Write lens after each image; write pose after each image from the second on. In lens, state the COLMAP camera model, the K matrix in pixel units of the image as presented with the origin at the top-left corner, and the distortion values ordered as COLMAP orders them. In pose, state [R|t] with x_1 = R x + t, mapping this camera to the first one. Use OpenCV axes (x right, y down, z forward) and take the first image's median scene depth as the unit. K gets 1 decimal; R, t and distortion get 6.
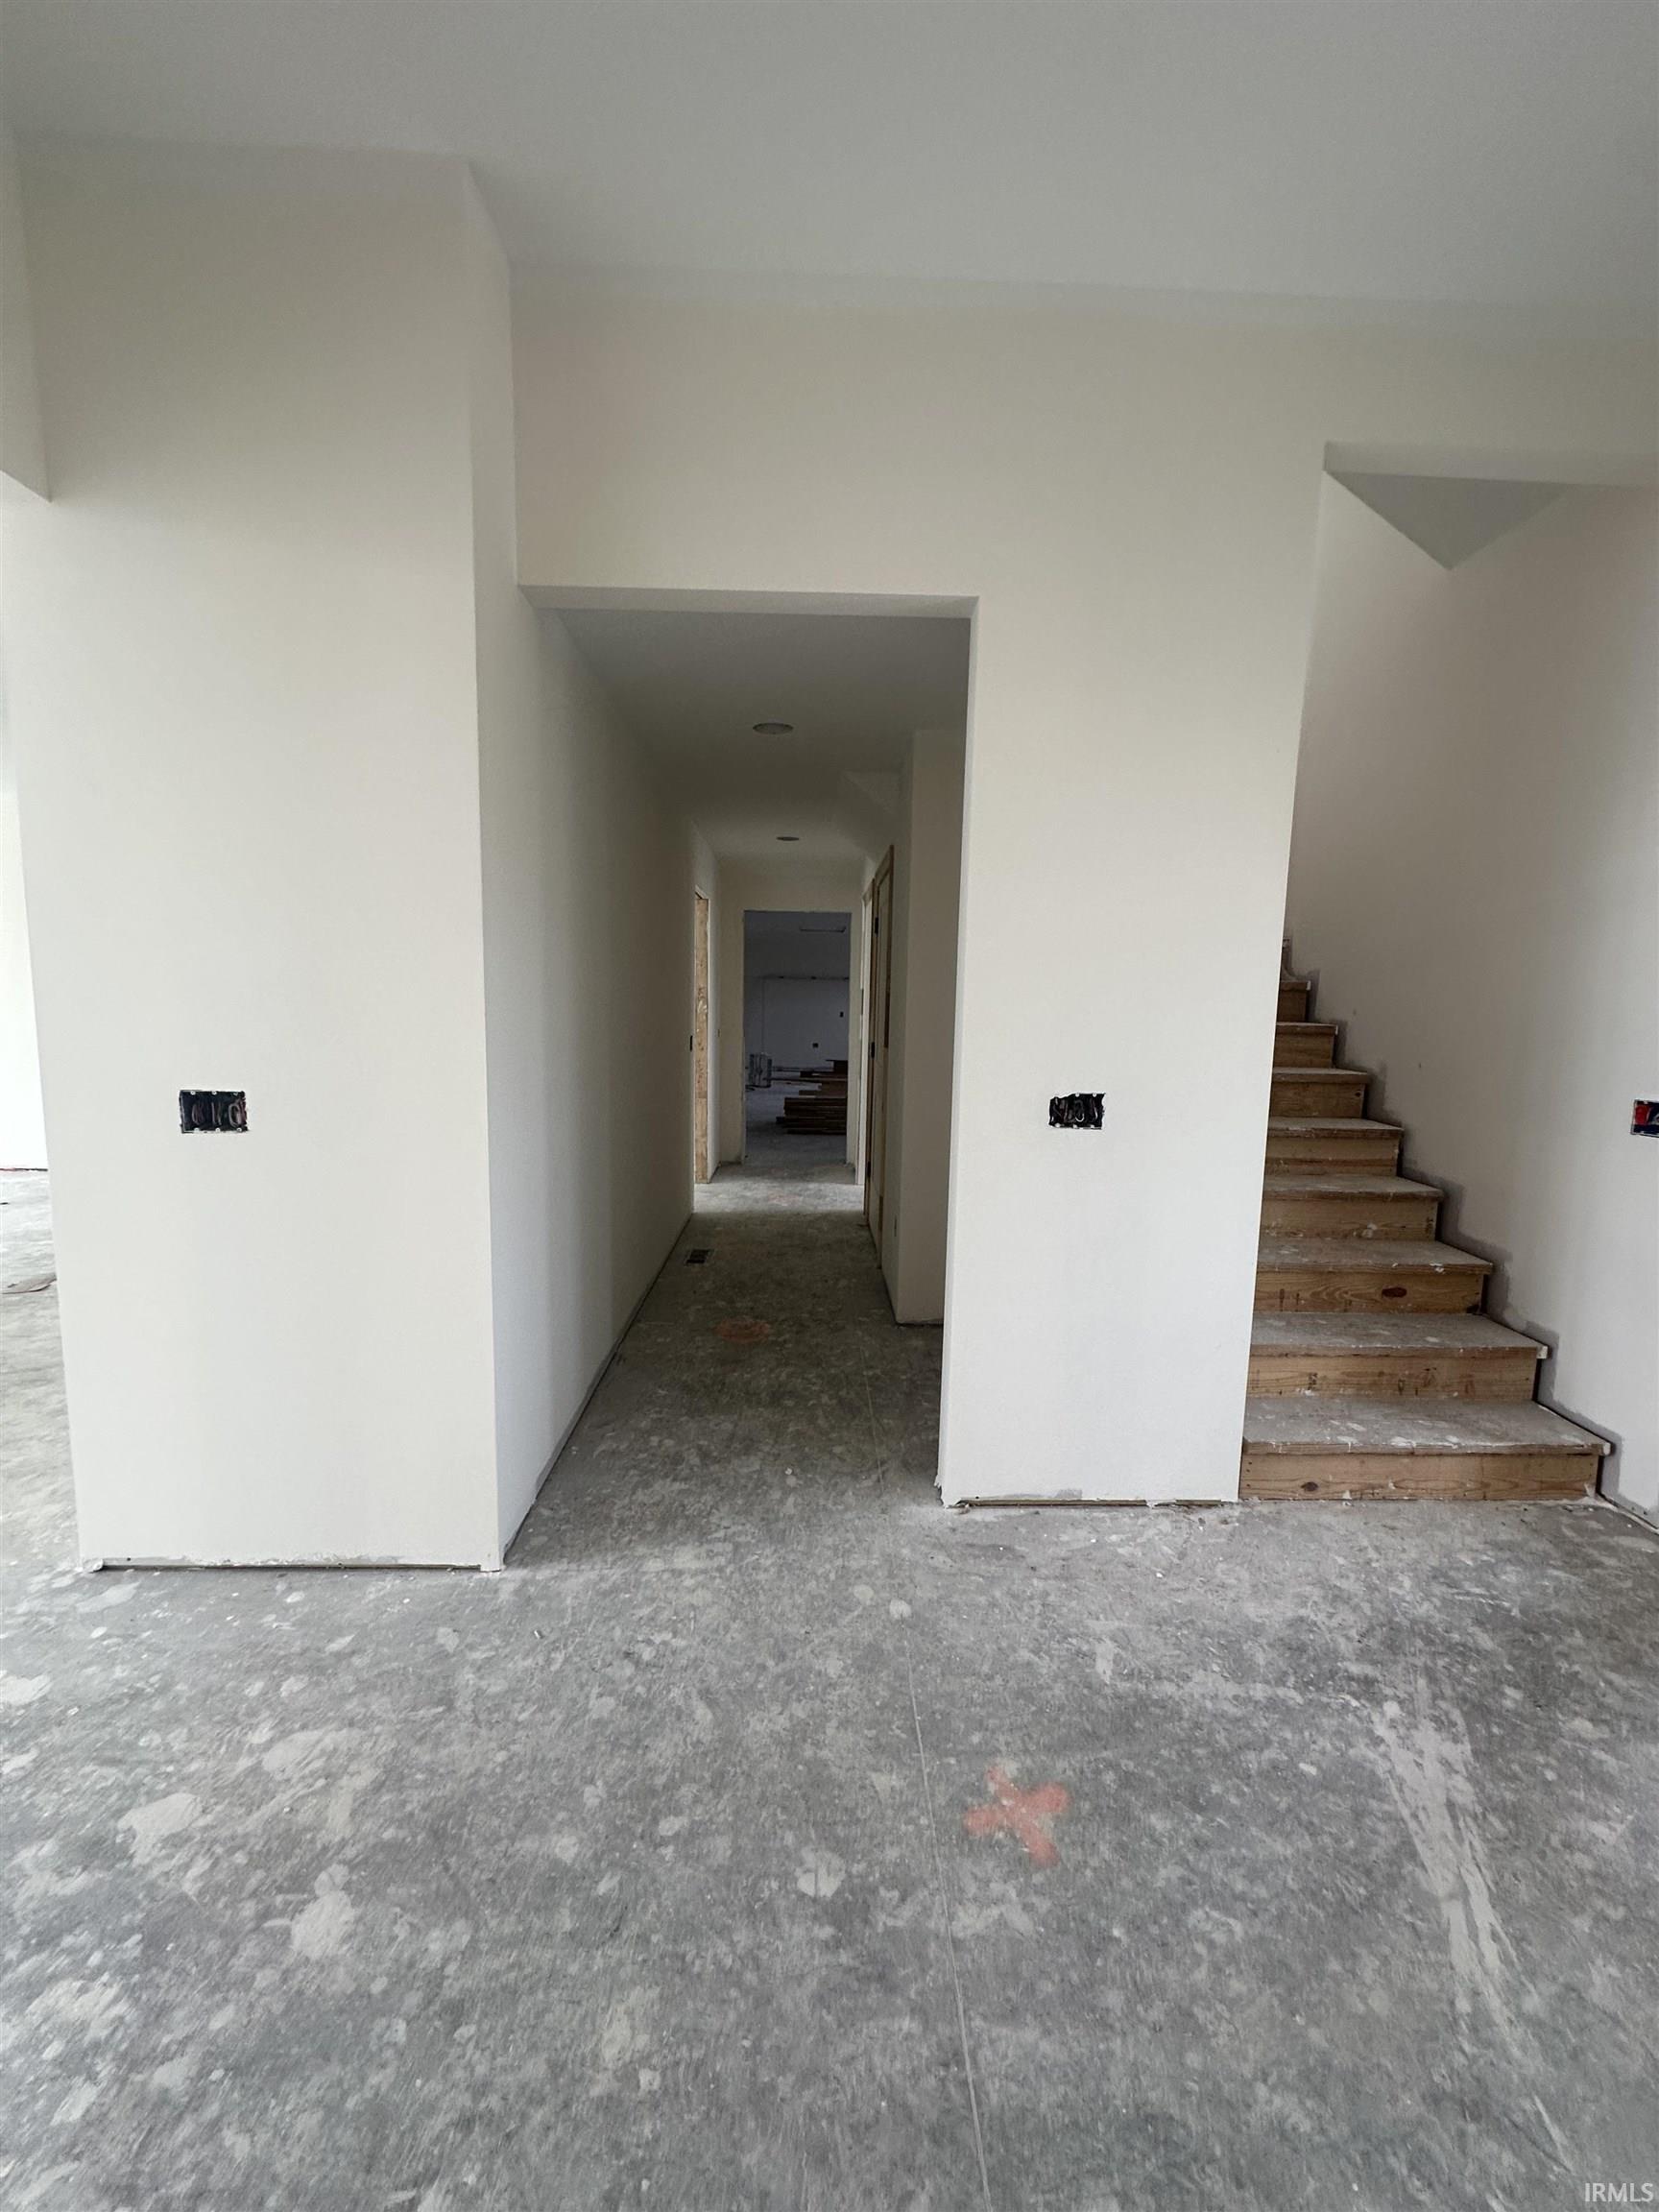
lens RADIAL K [[883.2, 0, 829.5], [0, 883.2, 1106.0], [0, 0, 1]] dist [-0.002526, 0.000339]
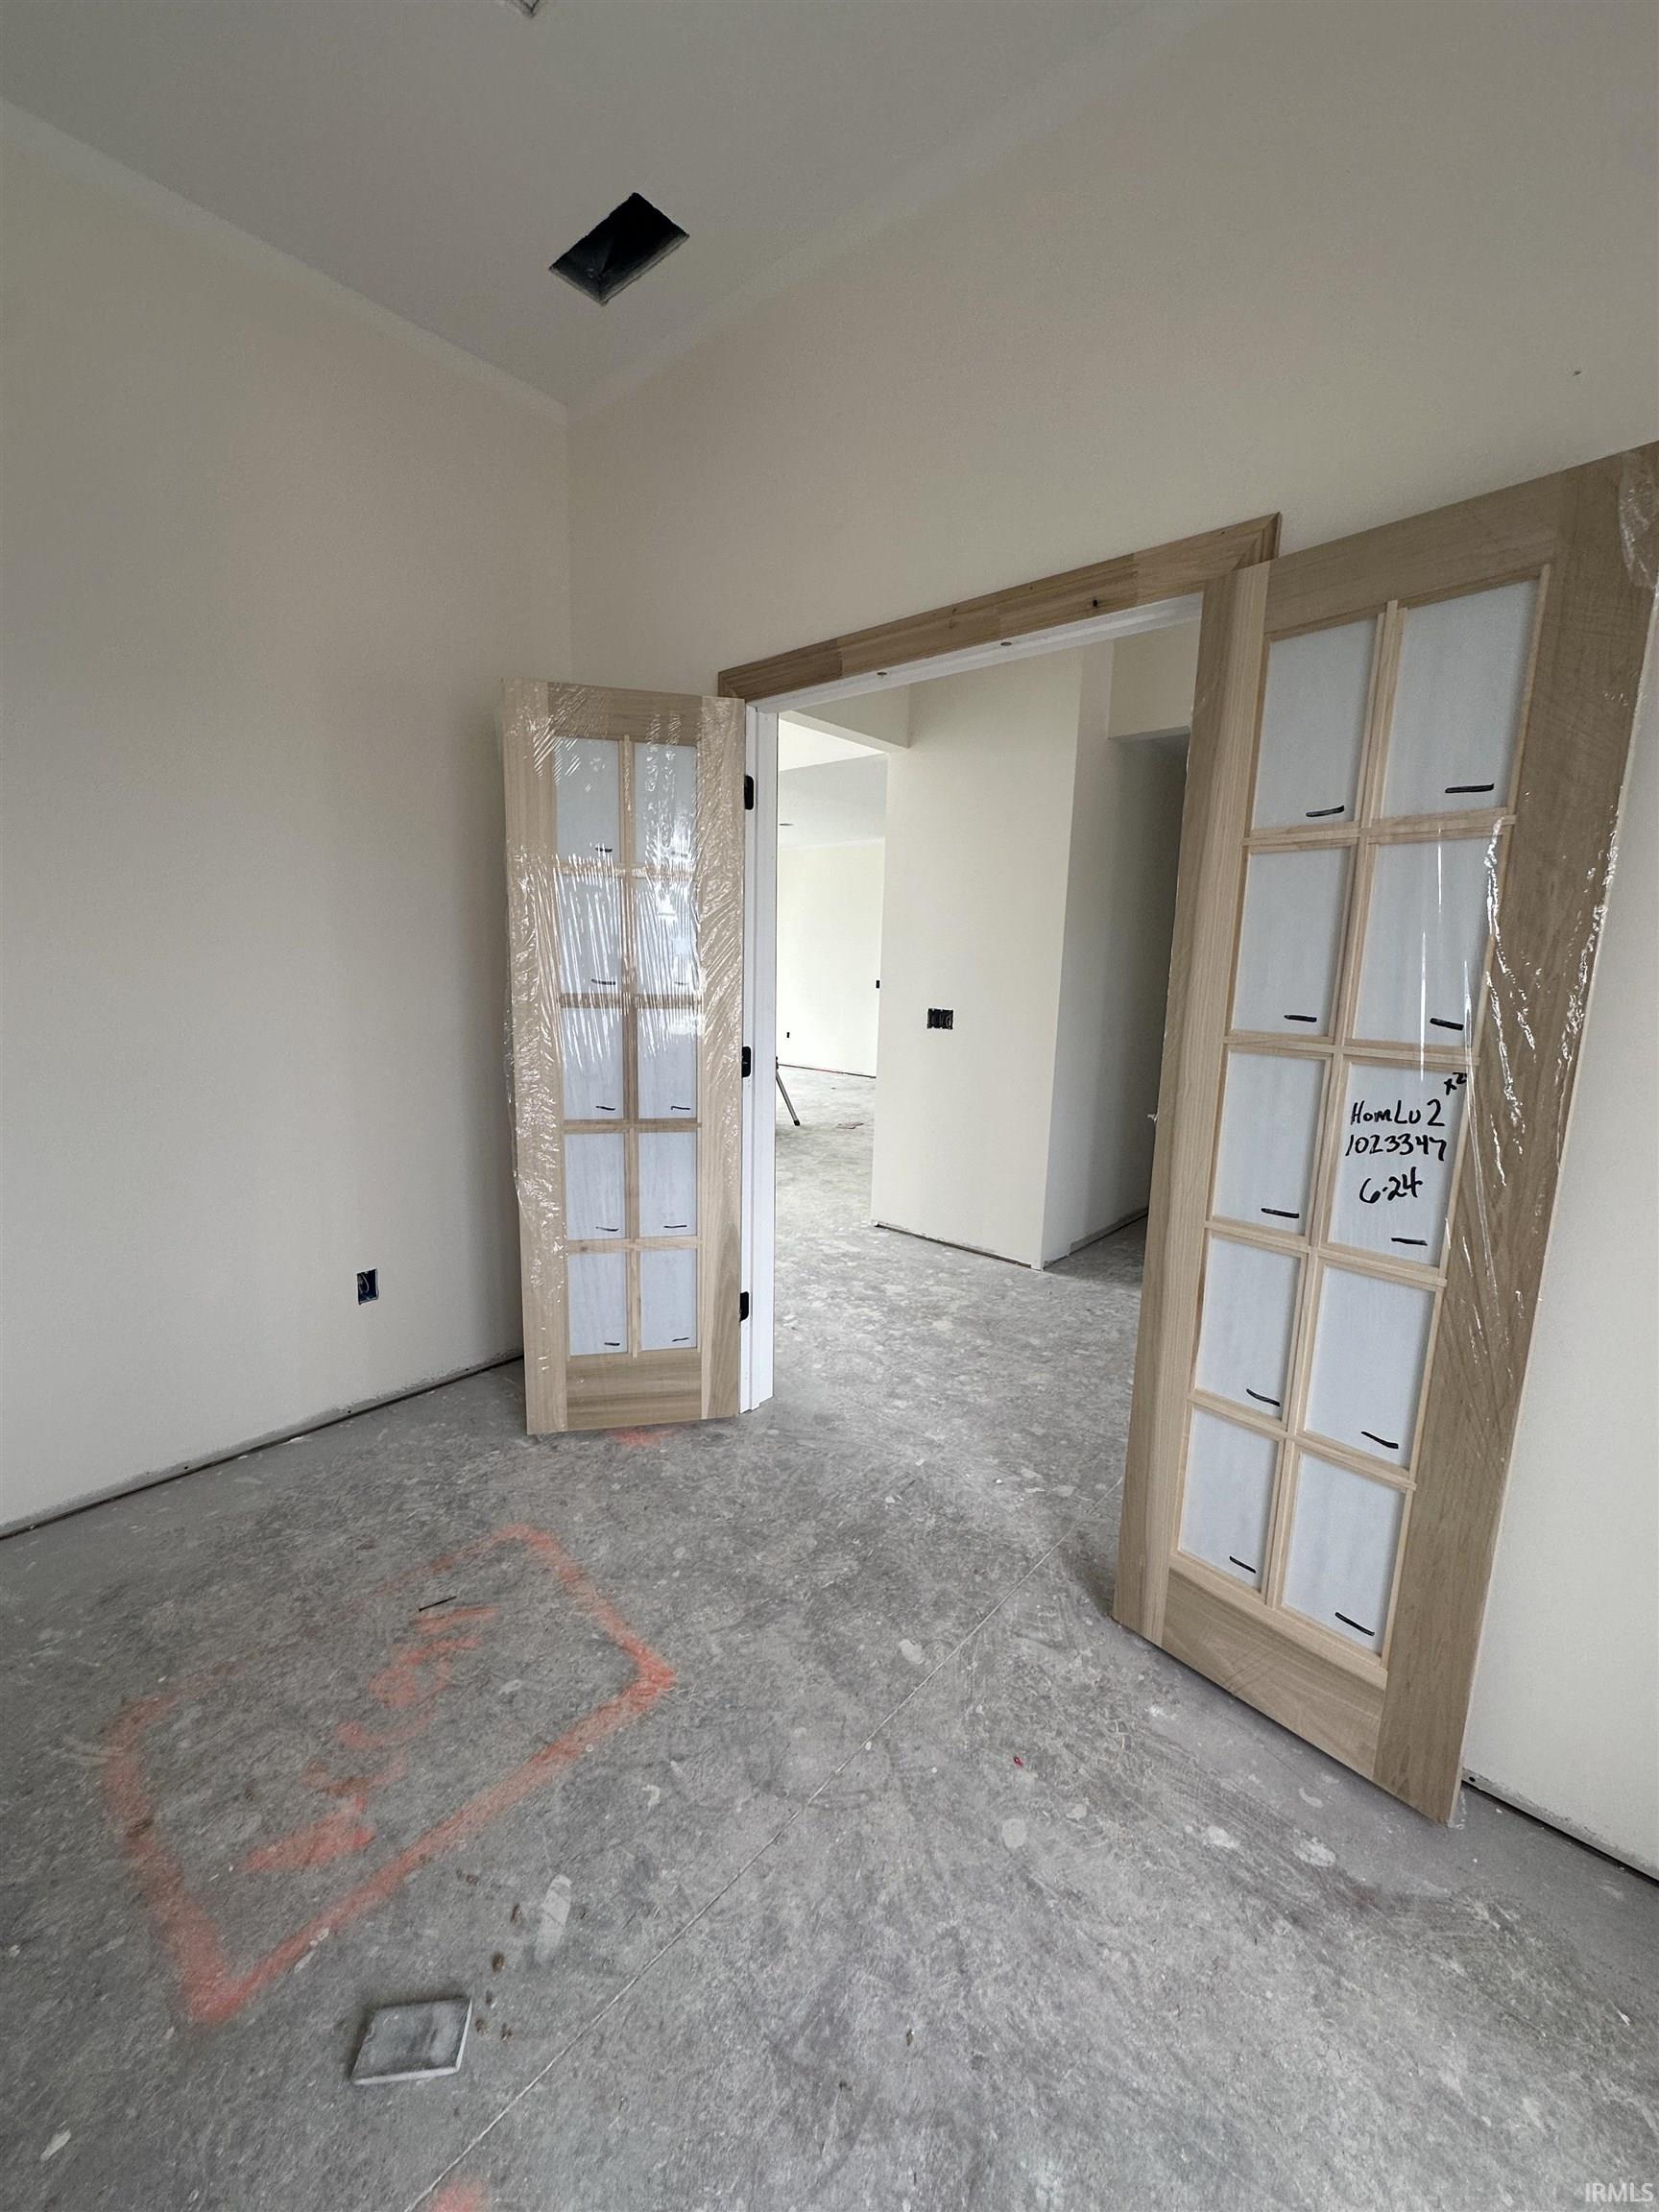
lens RADIAL K [[883.2, 0, 829.5], [0, 883.2, 1106.0], [0, 0, 1]] dist [-0.002526, 0.000339]
pose [[0.738050, 0.111664, -0.665442, 0.584706], [-0.092624, 0.993642, 0.064007, 0.110079], [0.668358, 0.014396, 0.743700, -0.814657]]
